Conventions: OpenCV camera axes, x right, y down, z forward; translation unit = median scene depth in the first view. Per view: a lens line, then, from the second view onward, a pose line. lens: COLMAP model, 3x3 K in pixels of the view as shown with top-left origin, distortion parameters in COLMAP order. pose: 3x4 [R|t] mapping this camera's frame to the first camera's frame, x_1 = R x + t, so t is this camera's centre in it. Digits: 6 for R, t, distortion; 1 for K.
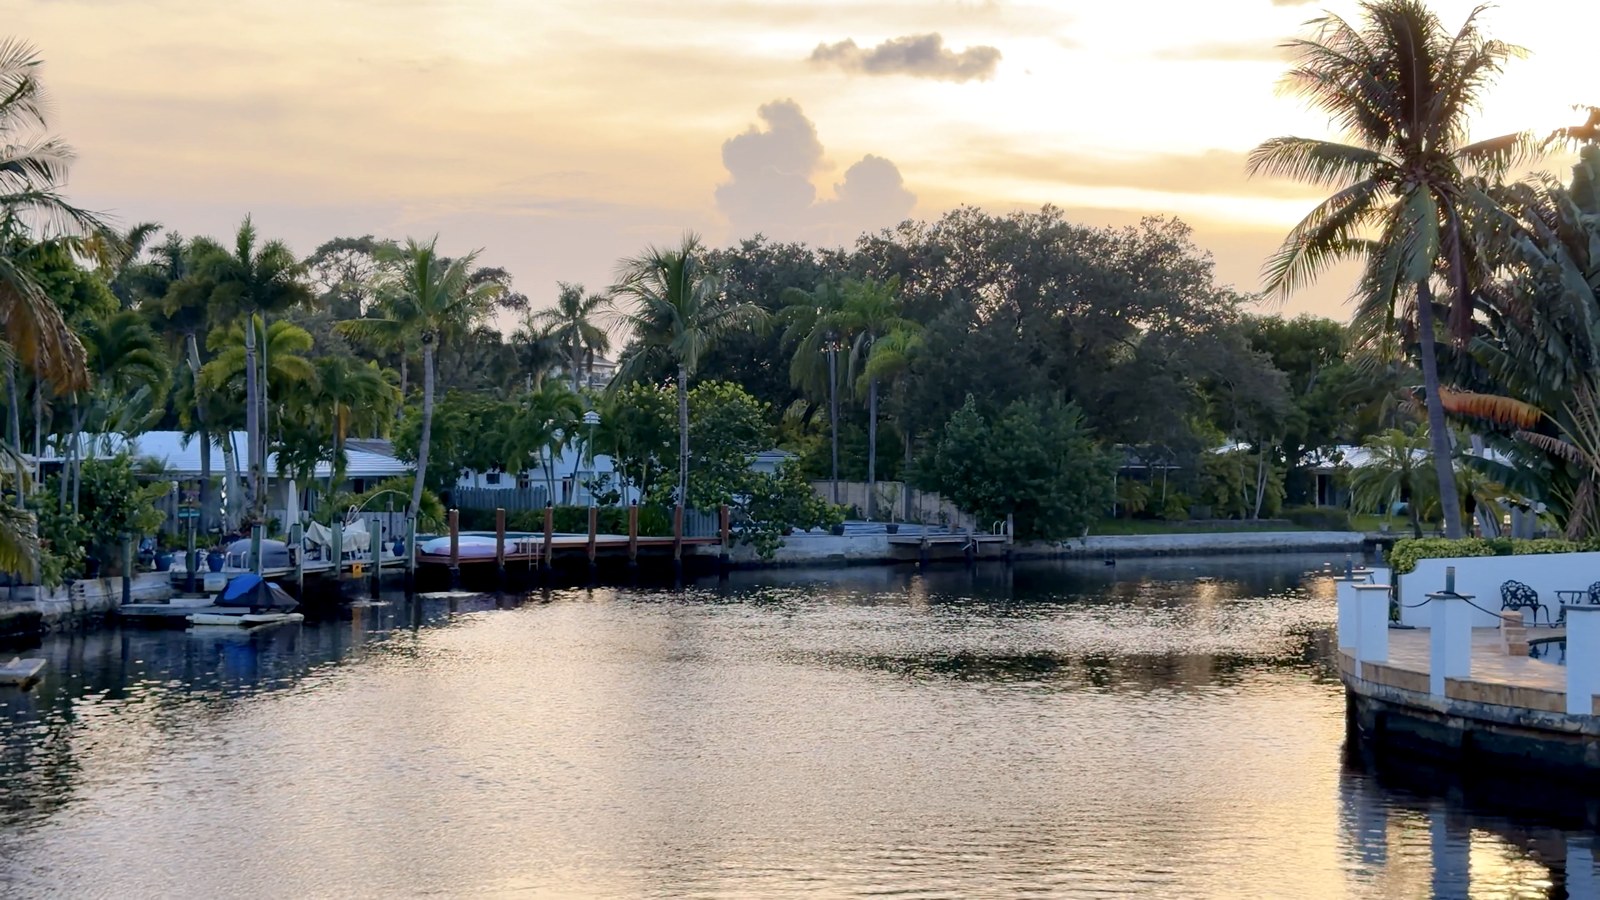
lens RADIAL K [[2403.8, 0, 798.9], [0, 2403.8, 489.1], [0, 0, 1]] dist [0.001758, 0.000000]
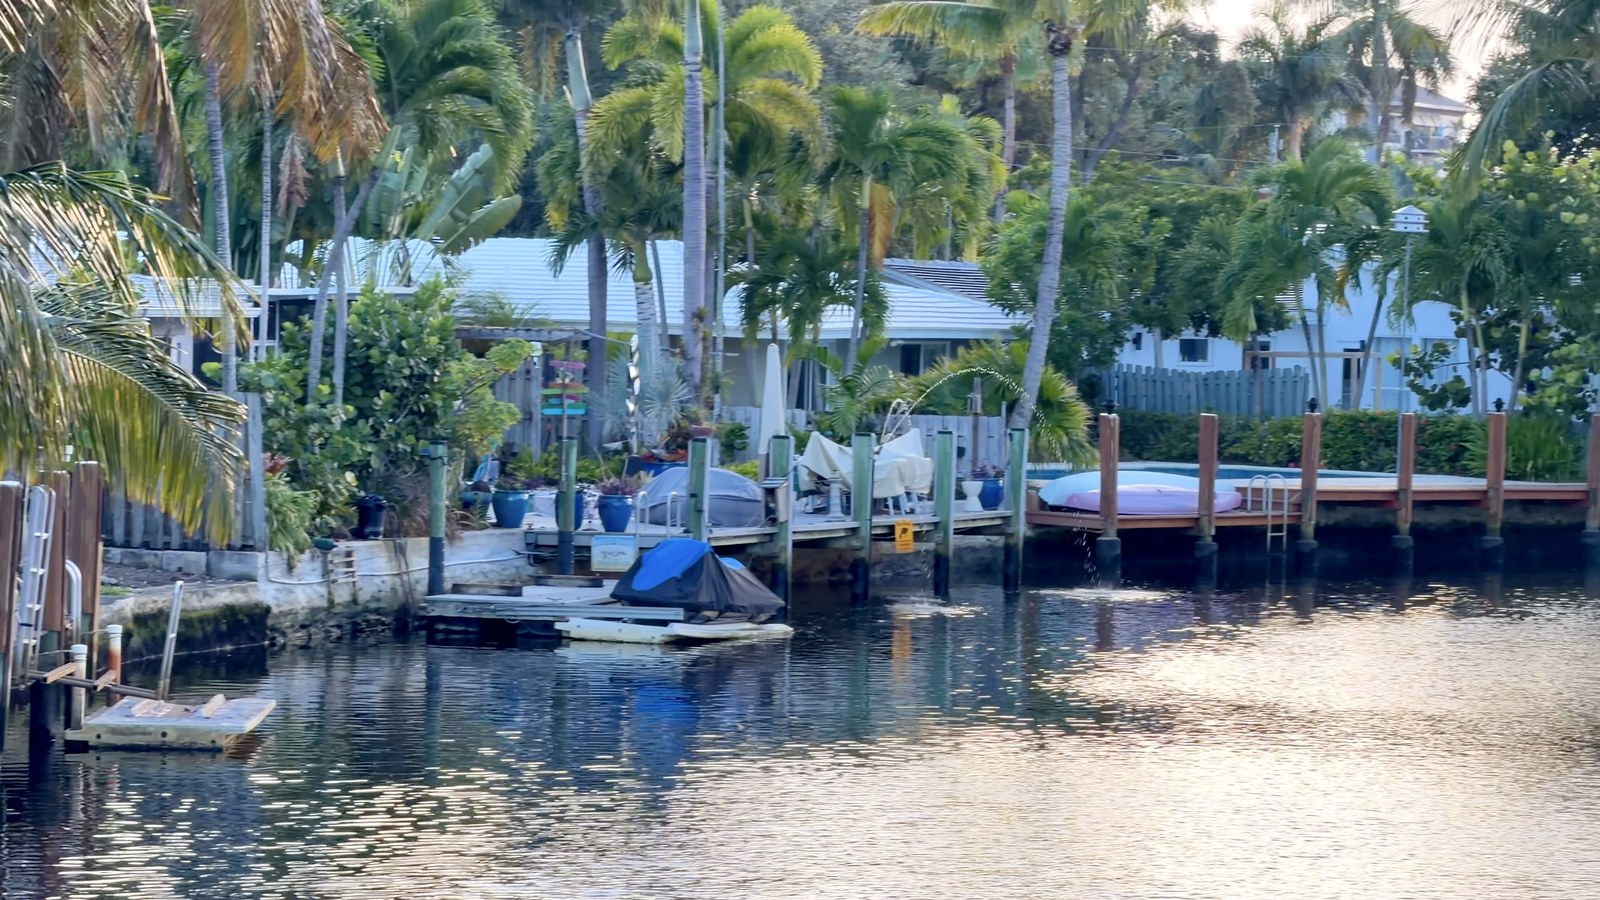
lens RADIAL K [[2403.8, 0, 801.3], [0, 2403.8, 453.2], [0, 0, 1]] dist [0.001758, 0.000000]
pose [[0.974613, 0.015746, -0.223341, -0.098055], [-0.021790, 0.999459, -0.024624, 0.029443], [0.222833, 0.028865, 0.974429, 0.534302]]
